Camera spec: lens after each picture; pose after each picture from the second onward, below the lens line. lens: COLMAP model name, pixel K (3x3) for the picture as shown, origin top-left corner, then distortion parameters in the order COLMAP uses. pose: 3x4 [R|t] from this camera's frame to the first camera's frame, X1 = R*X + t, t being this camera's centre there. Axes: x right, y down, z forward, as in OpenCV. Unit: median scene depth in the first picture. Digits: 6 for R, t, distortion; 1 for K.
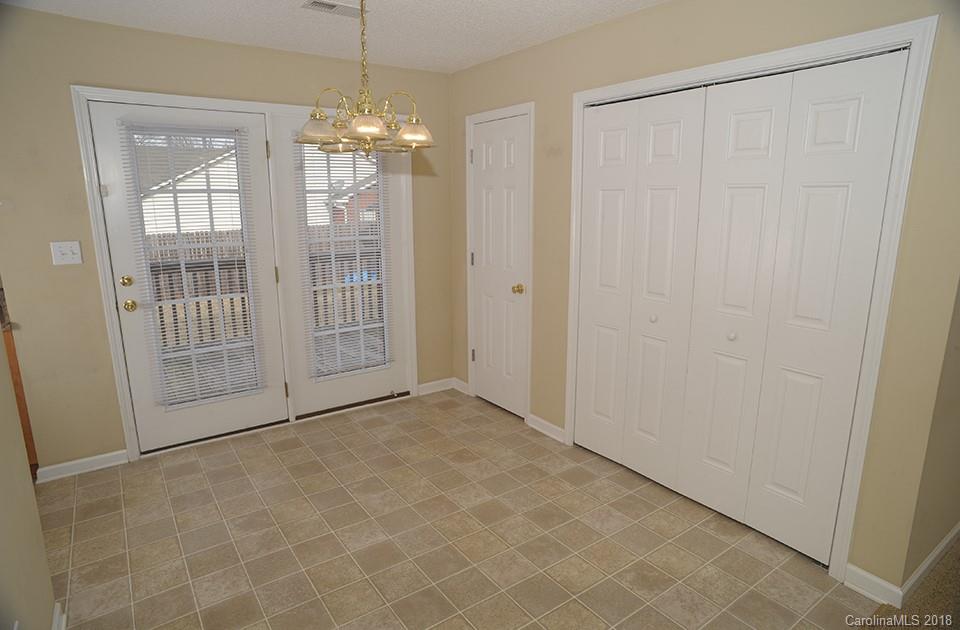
lens RADIAL K [[546.1, 0, 473.9], [0, 546.1, 321.3], [0, 0, 1]] dist [-0.038194, 0.007548]
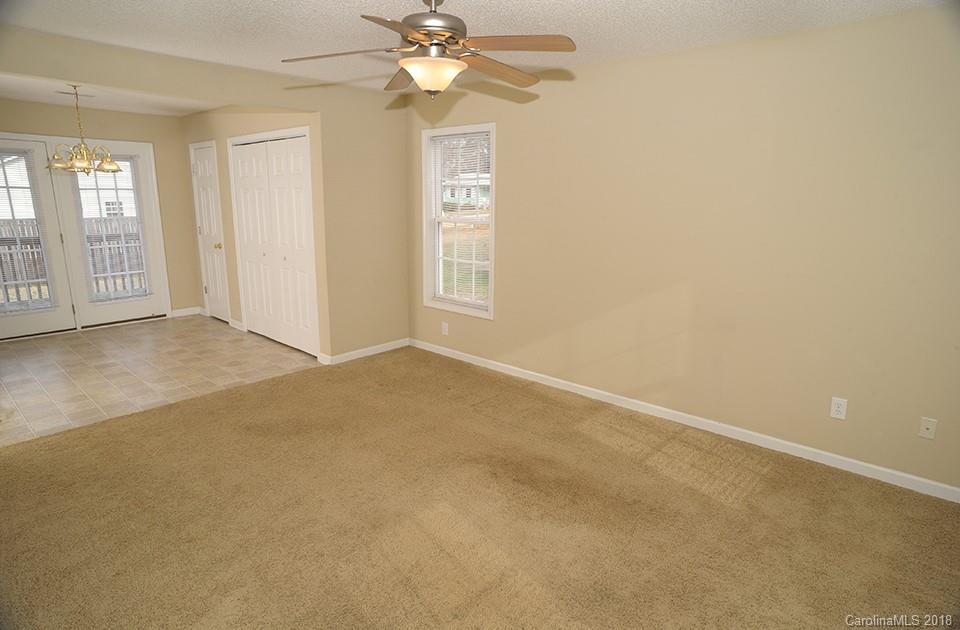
lens RADIAL K [[546.1, 0, 480.9], [0, 546.1, 314.8], [0, 0, 1]] dist [-0.038194, 0.007548]
pose [[0.976804, -0.033939, 0.211429, 0.553049], [0.033034, 0.999424, 0.007812, 0.183536], [-0.211573, -0.000647, 0.977362, -0.904484]]
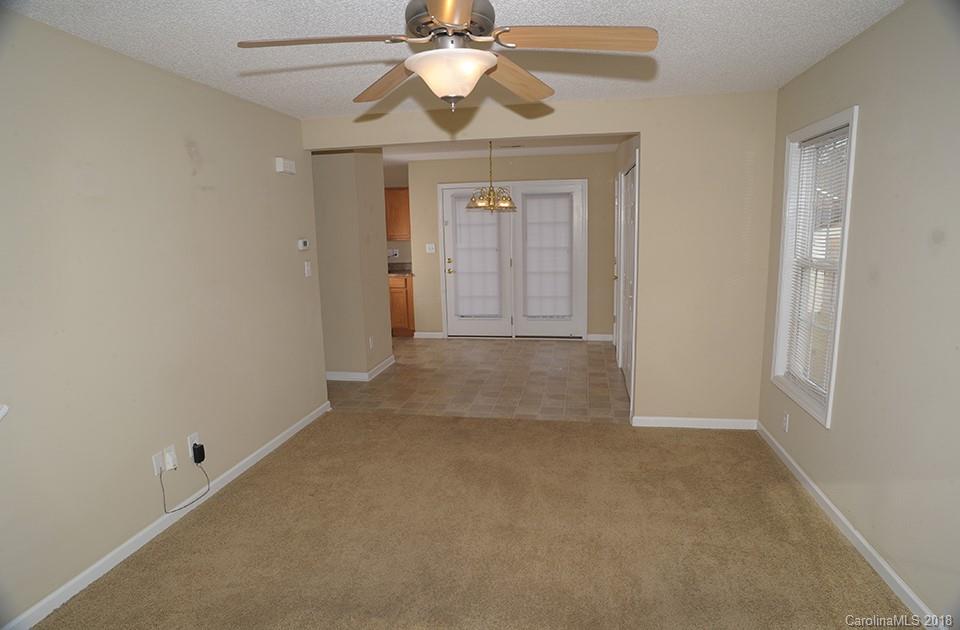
lens RADIAL K [[546.1, 0, 480.3], [0, 546.1, 306.6], [0, 0, 1]] dist [-0.038194, 0.007548]
pose [[0.702518, 0.096100, -0.705148, 1.056181], [-0.135444, 0.990785, 0.000089, 0.096737], [0.698659, 0.095445, 0.709060, -0.543136]]
